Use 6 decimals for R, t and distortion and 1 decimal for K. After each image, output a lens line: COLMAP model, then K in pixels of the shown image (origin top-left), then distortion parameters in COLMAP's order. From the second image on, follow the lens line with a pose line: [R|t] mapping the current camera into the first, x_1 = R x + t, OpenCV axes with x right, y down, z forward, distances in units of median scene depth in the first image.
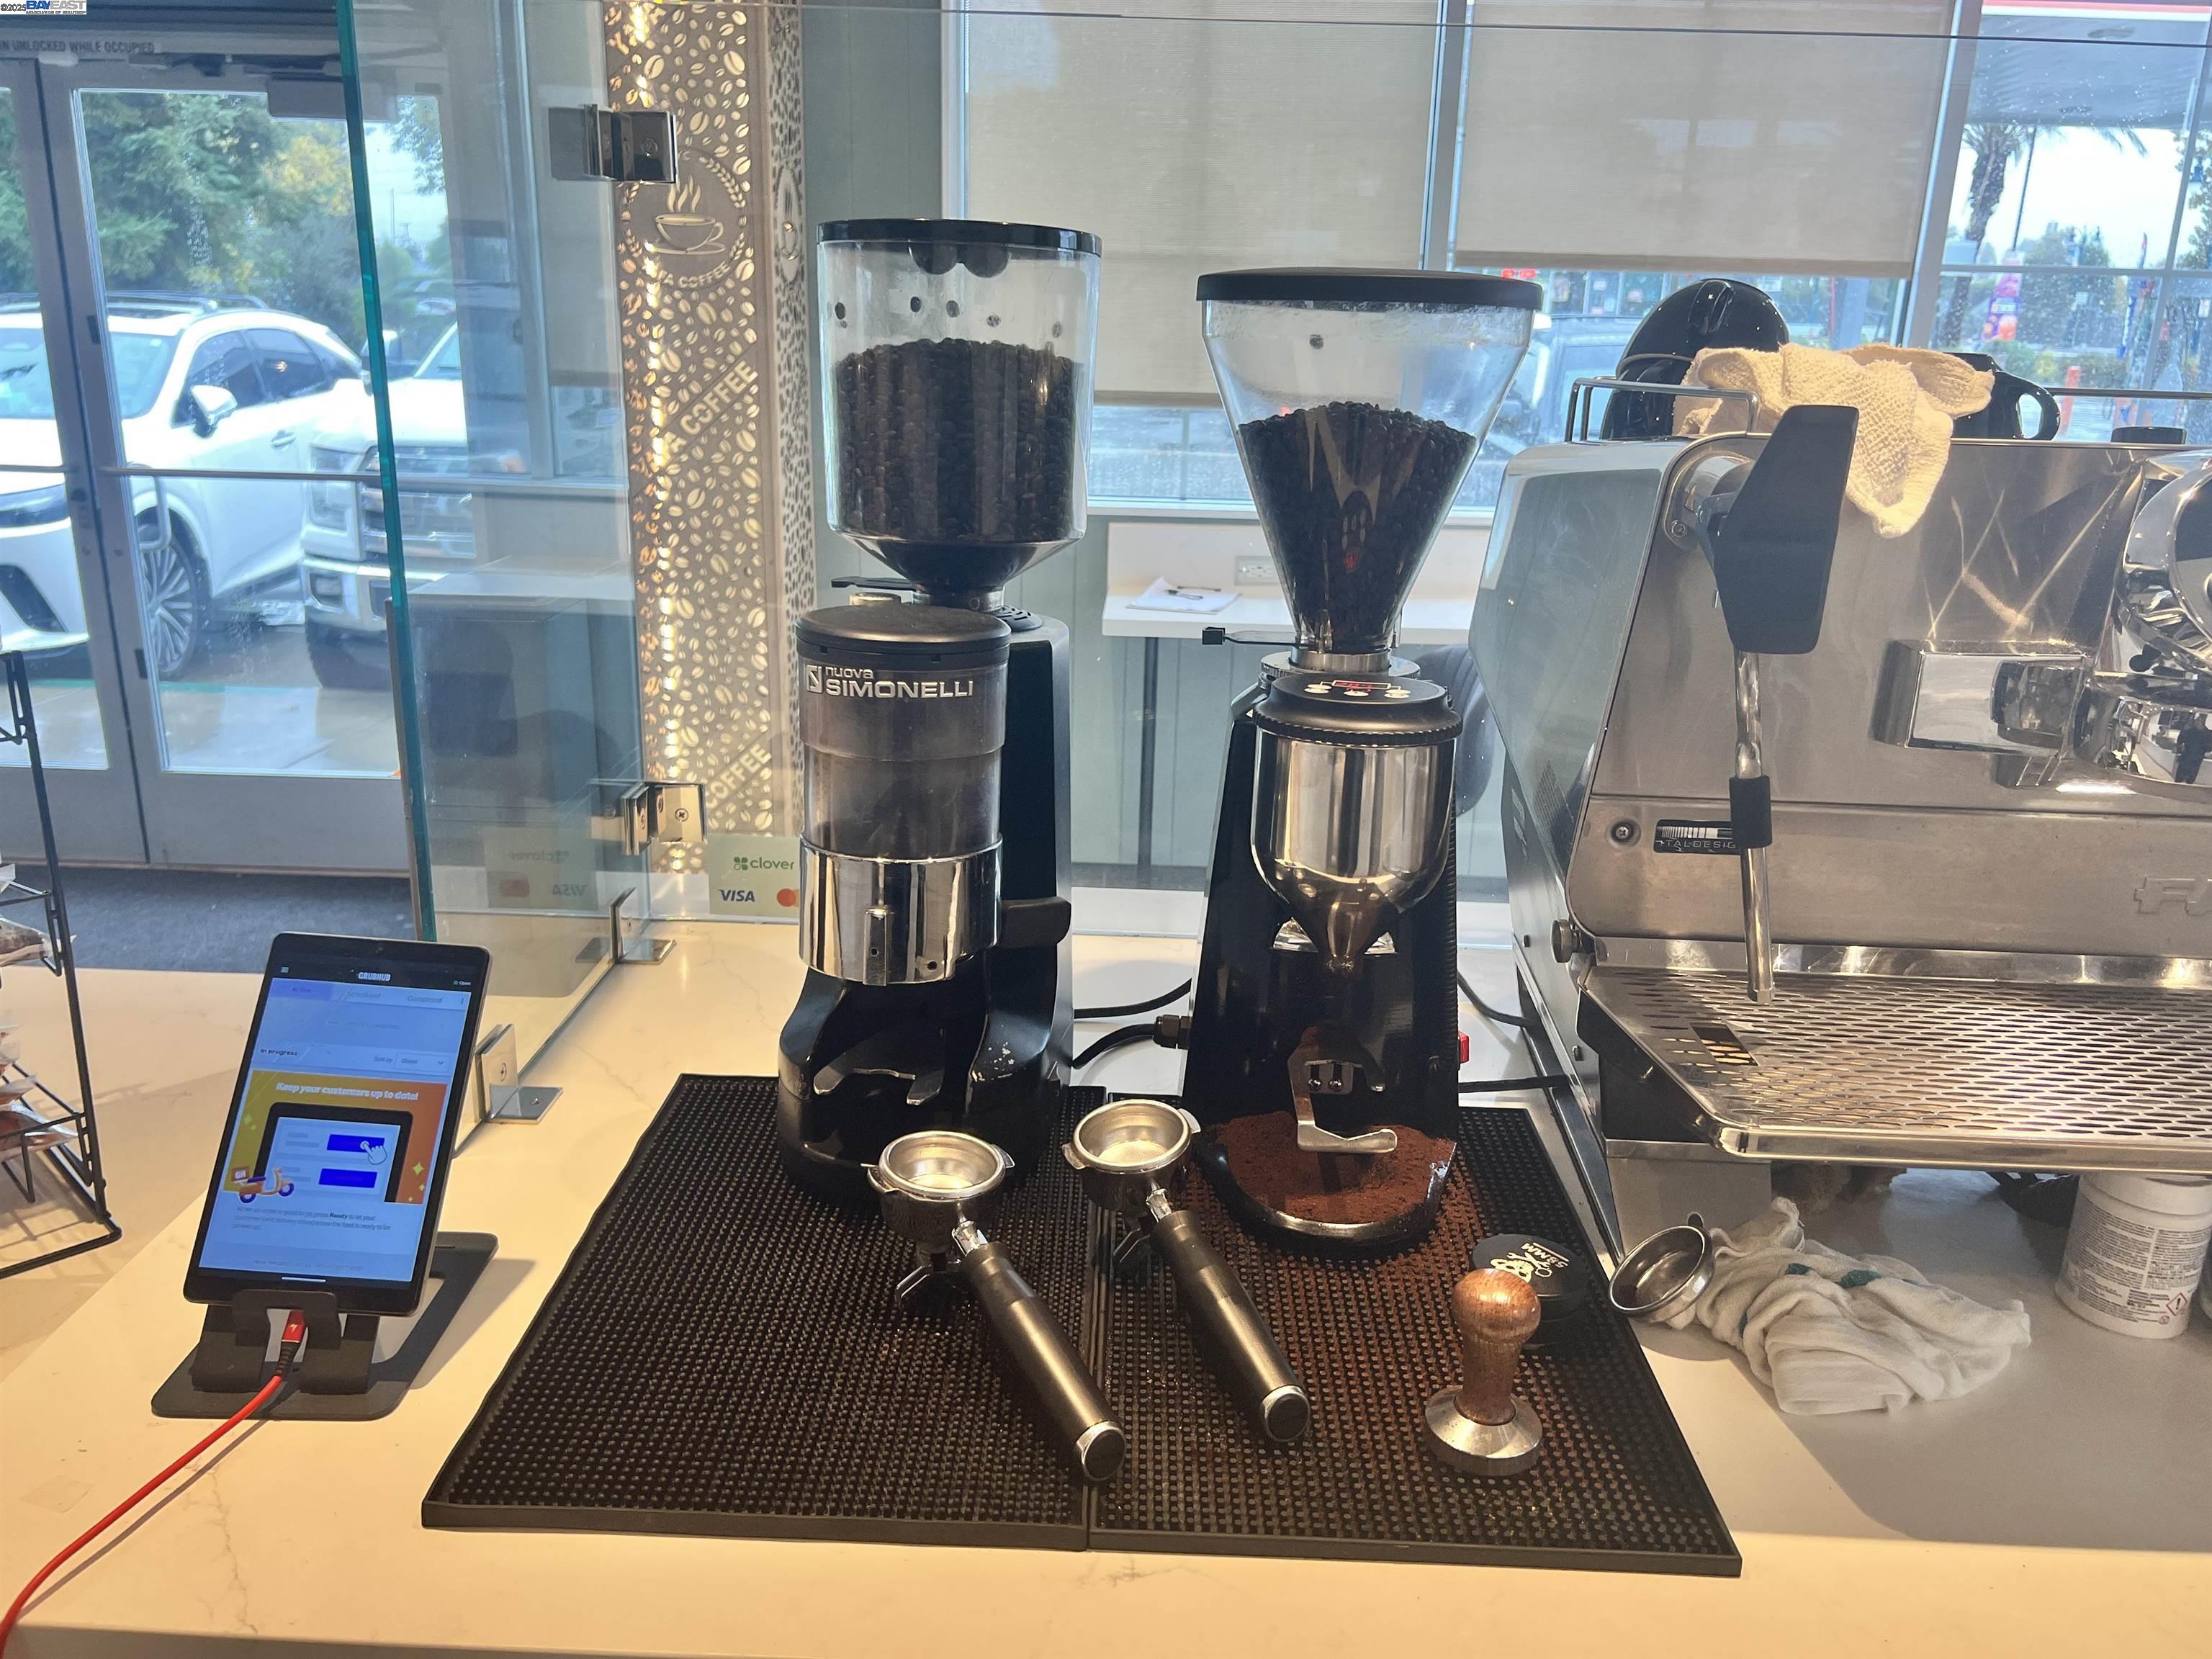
lens RADIAL K [[1674.5, 0, 1108.0], [0, 1674.5, 826.8], [0, 0, 1]] dist [0.046194, -0.053762]
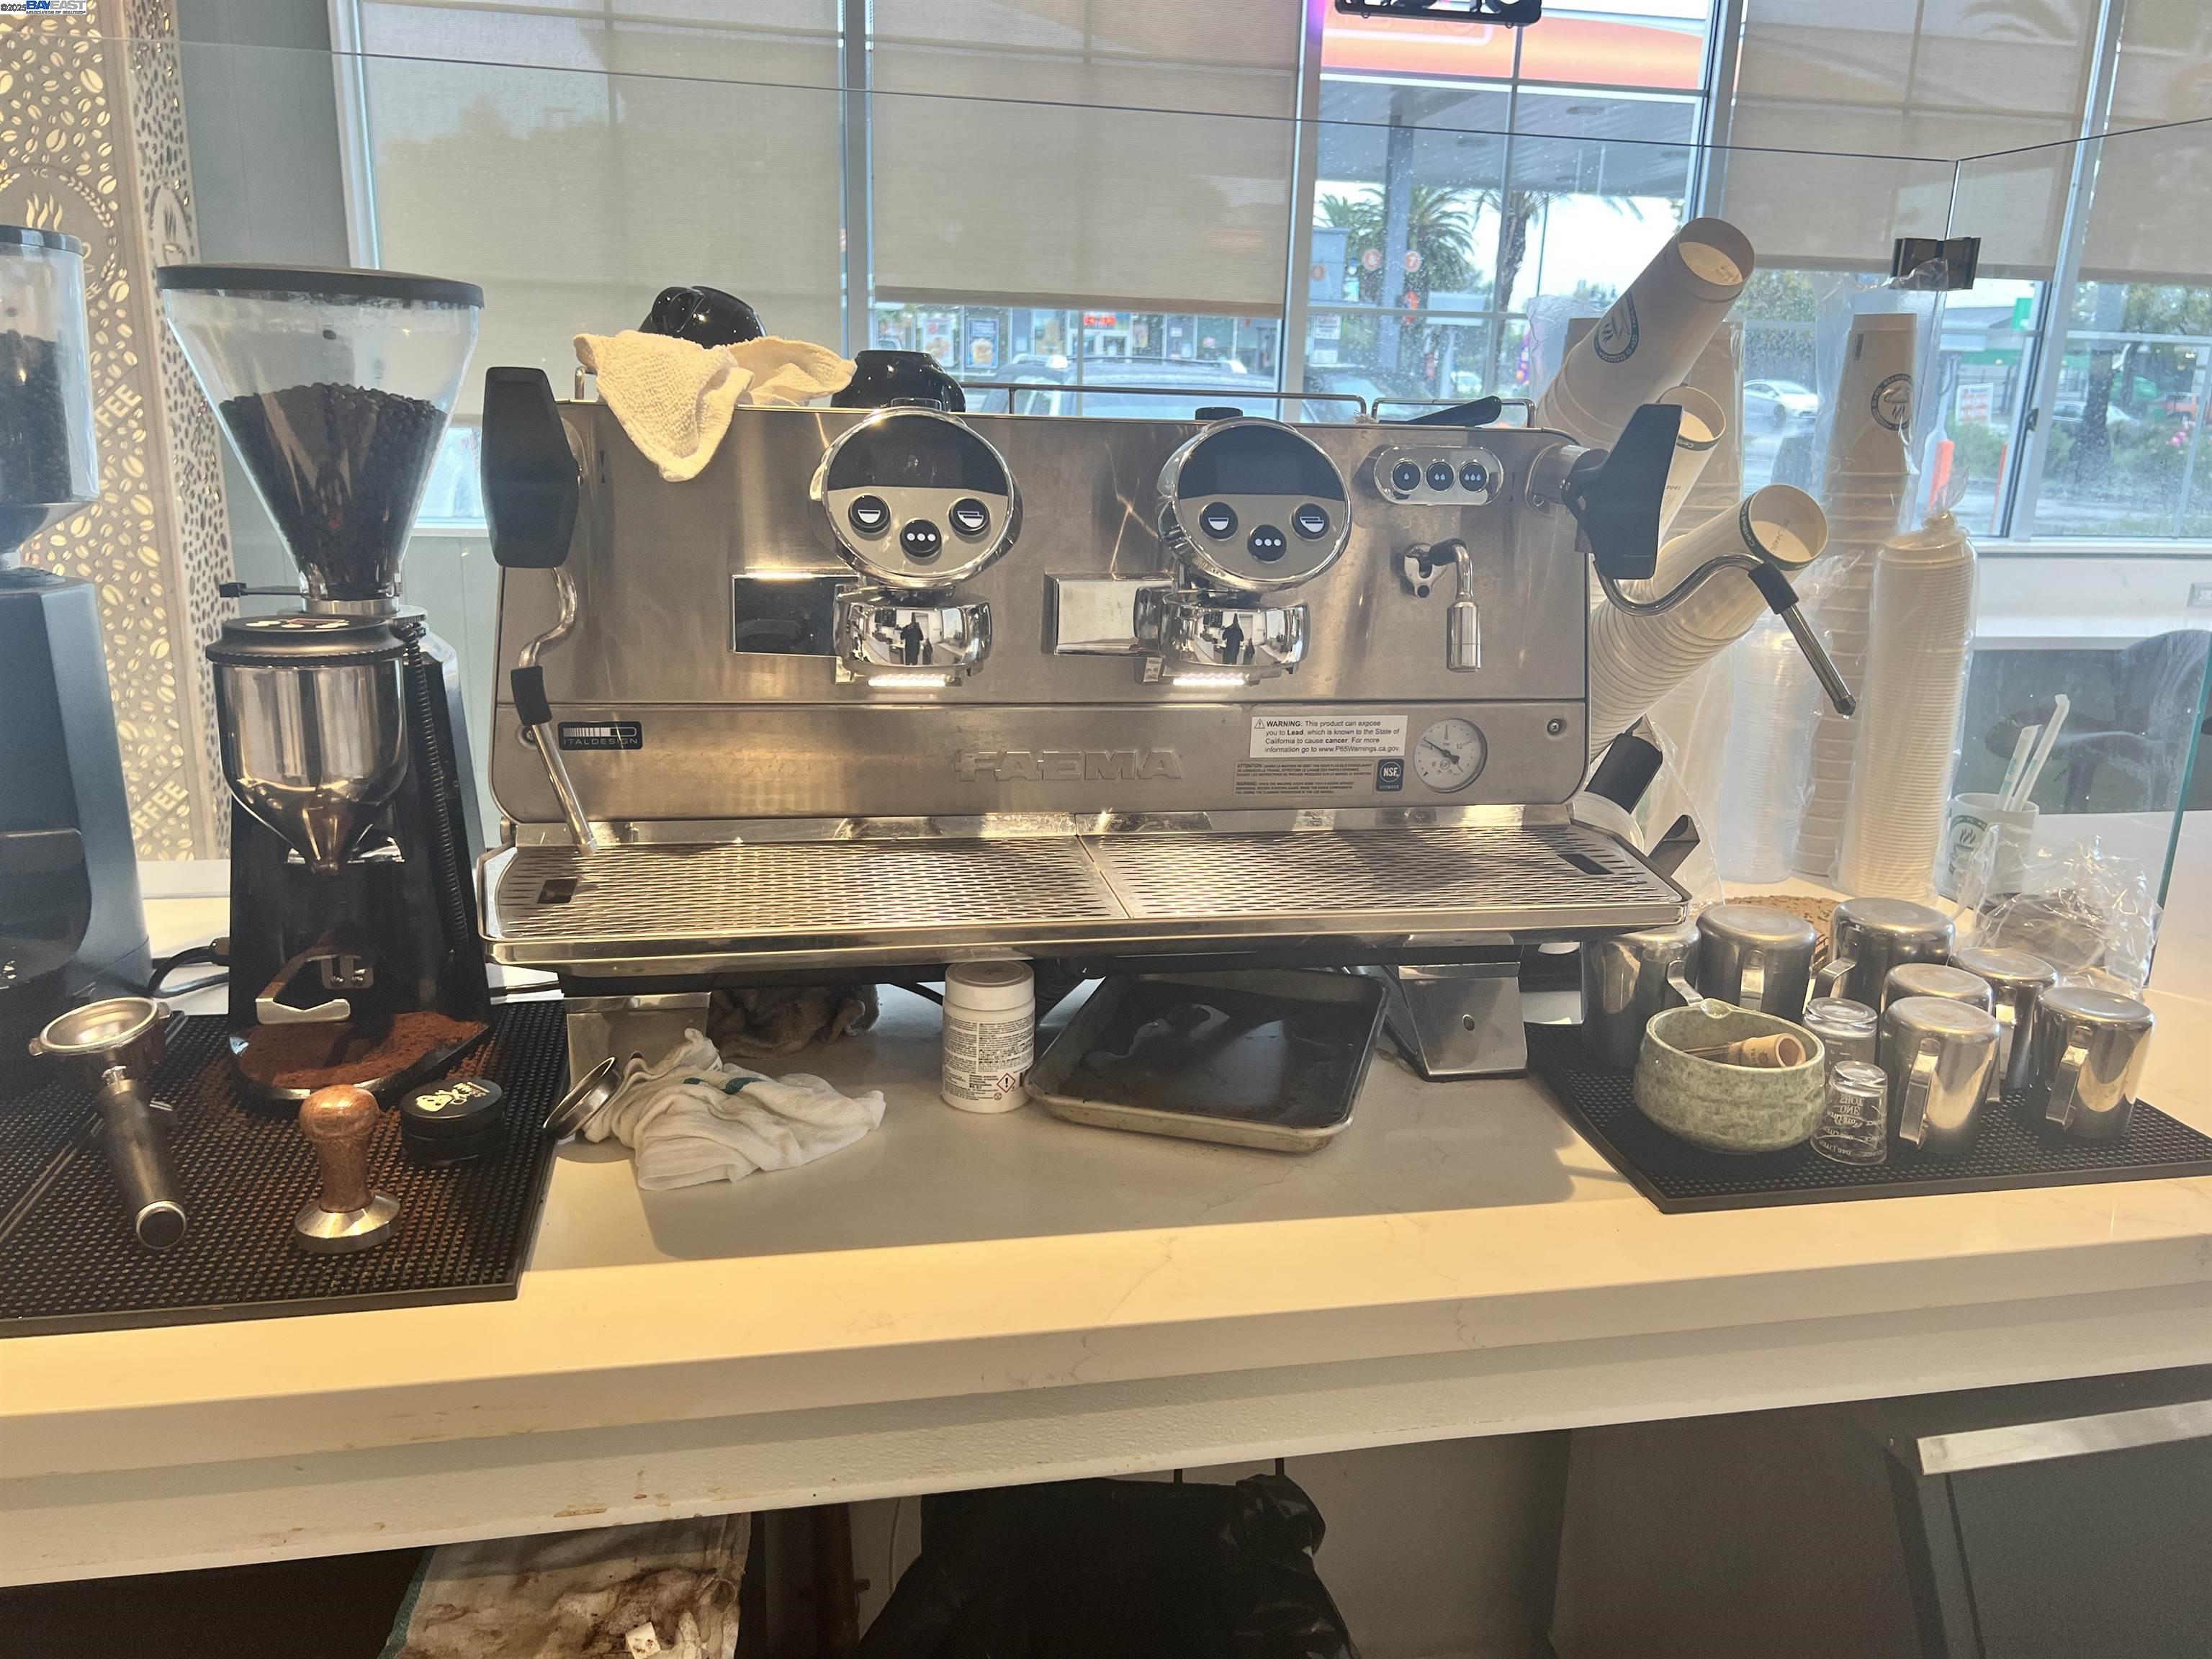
lens RADIAL K [[1674.5, 0, 1110.1], [0, 1674.5, 835.9], [0, 0, 1]] dist [0.046194, -0.053762]
pose [[0.974446, -0.056428, 0.217417, 0.111378], [0.060515, 0.998093, -0.012178, 0.028954], [-0.216316, 0.025023, 0.976003, -0.065798]]
